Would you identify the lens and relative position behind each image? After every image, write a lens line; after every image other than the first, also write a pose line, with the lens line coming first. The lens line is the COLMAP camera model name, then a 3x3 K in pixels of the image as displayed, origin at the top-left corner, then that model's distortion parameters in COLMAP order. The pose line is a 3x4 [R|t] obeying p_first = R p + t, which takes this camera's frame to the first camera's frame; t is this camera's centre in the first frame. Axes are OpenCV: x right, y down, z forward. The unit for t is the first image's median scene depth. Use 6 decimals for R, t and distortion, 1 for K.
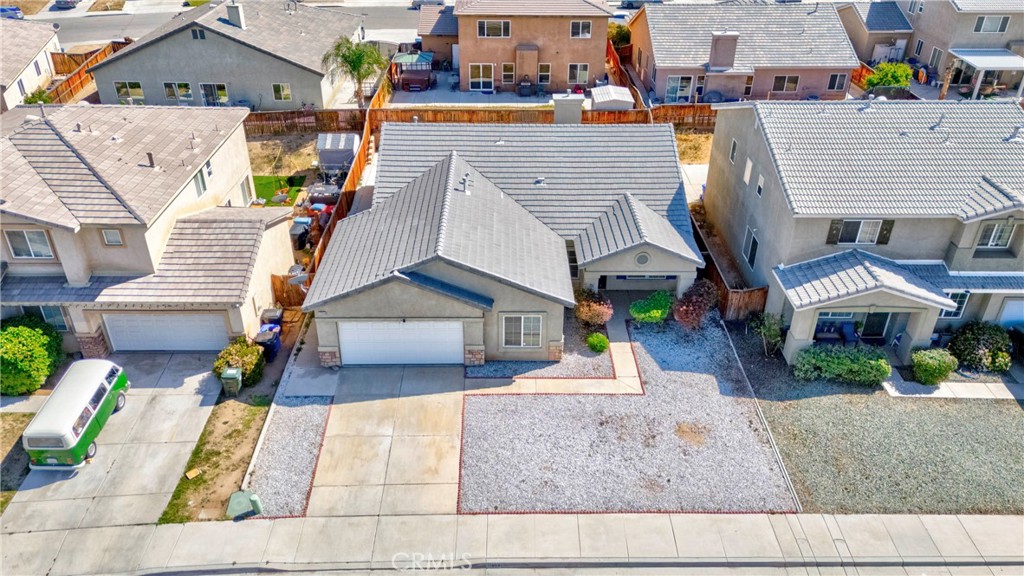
lens RADIAL K [[754.4, 0, 512.0], [0, 754.4, 288.0], [0, 0, 1]] dist [0.093333, -0.120912]
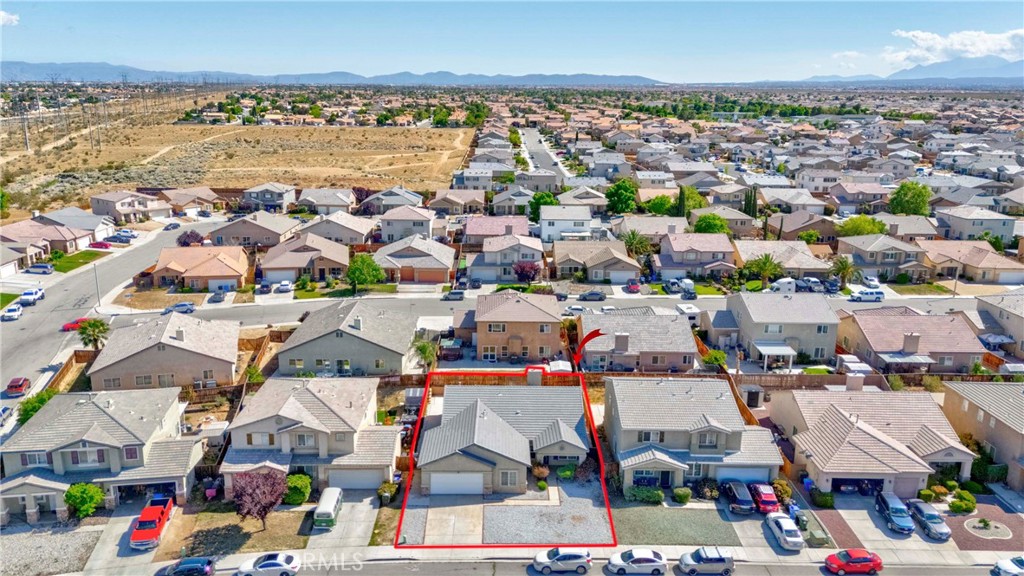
lens RADIAL K [[754.4, 0, 512.0], [0, 754.4, 288.0], [0, 0, 1]] dist [0.093333, -0.120912]
pose [[0.999979, 0.006042, 0.002352, 0.014463], [-0.005069, 0.954695, -0.297543, 0.192757], [-0.004043, 0.297525, 0.954706, -1.410893]]
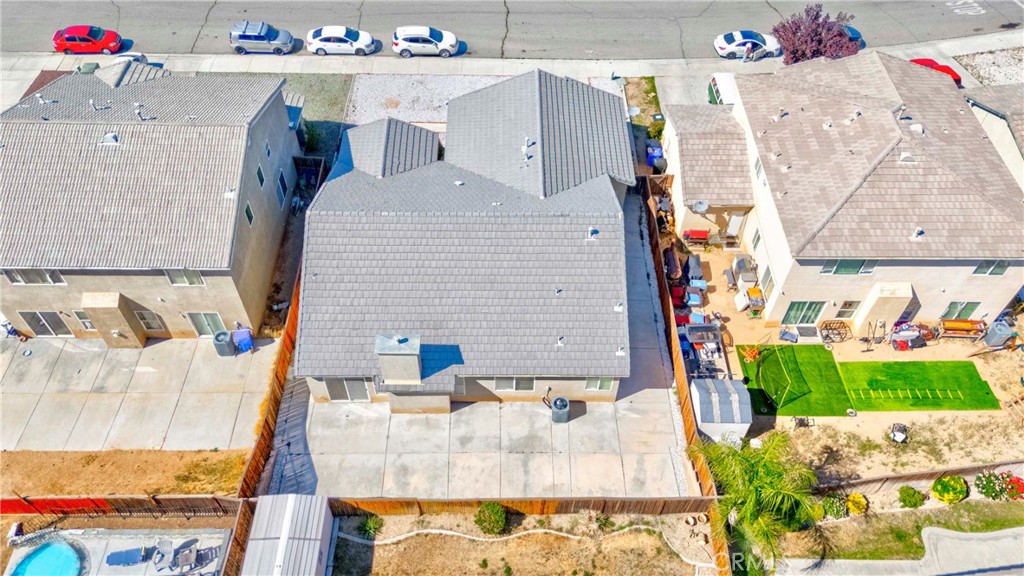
lens RADIAL K [[754.4, 0, 512.0], [0, 754.4, 288.0], [0, 0, 1]] dist [0.093333, -0.120912]
pose [[-0.999697, -0.018594, -0.016112, -0.027756], [-0.018501, 0.136417, 0.990479, -1.416961], [-0.016219, 0.990477, -0.136719, 1.539174]]
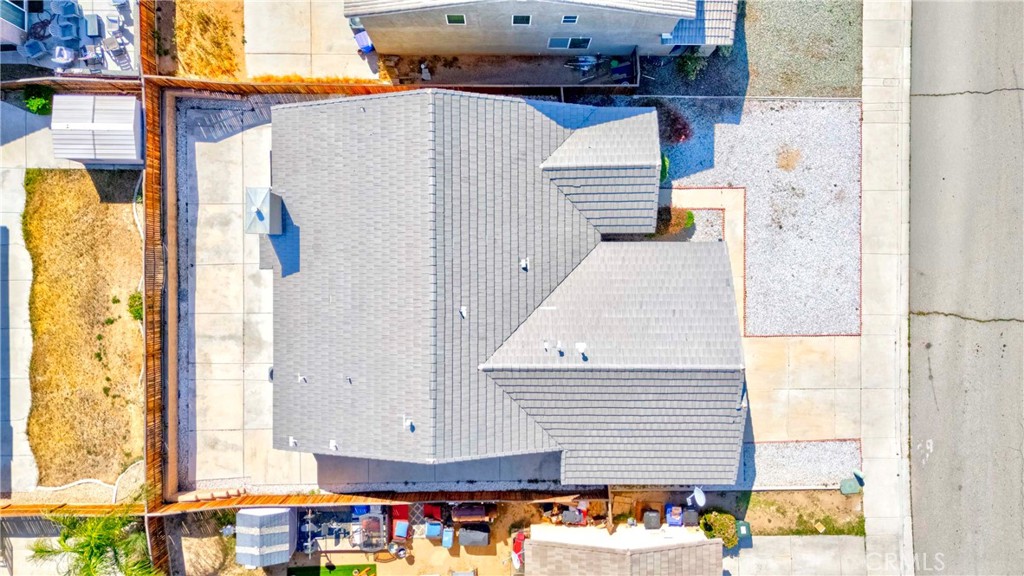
lens RADIAL K [[754.4, 0, 512.0], [0, 754.4, 288.0], [0, 0, 1]] dist [0.093333, -0.120912]
pose [[0.010902, -0.999864, -0.012378, 0.024700], [0.508123, -0.005122, 0.861269, -1.073164], [-0.861215, -0.015679, 0.507998, 0.681292]]
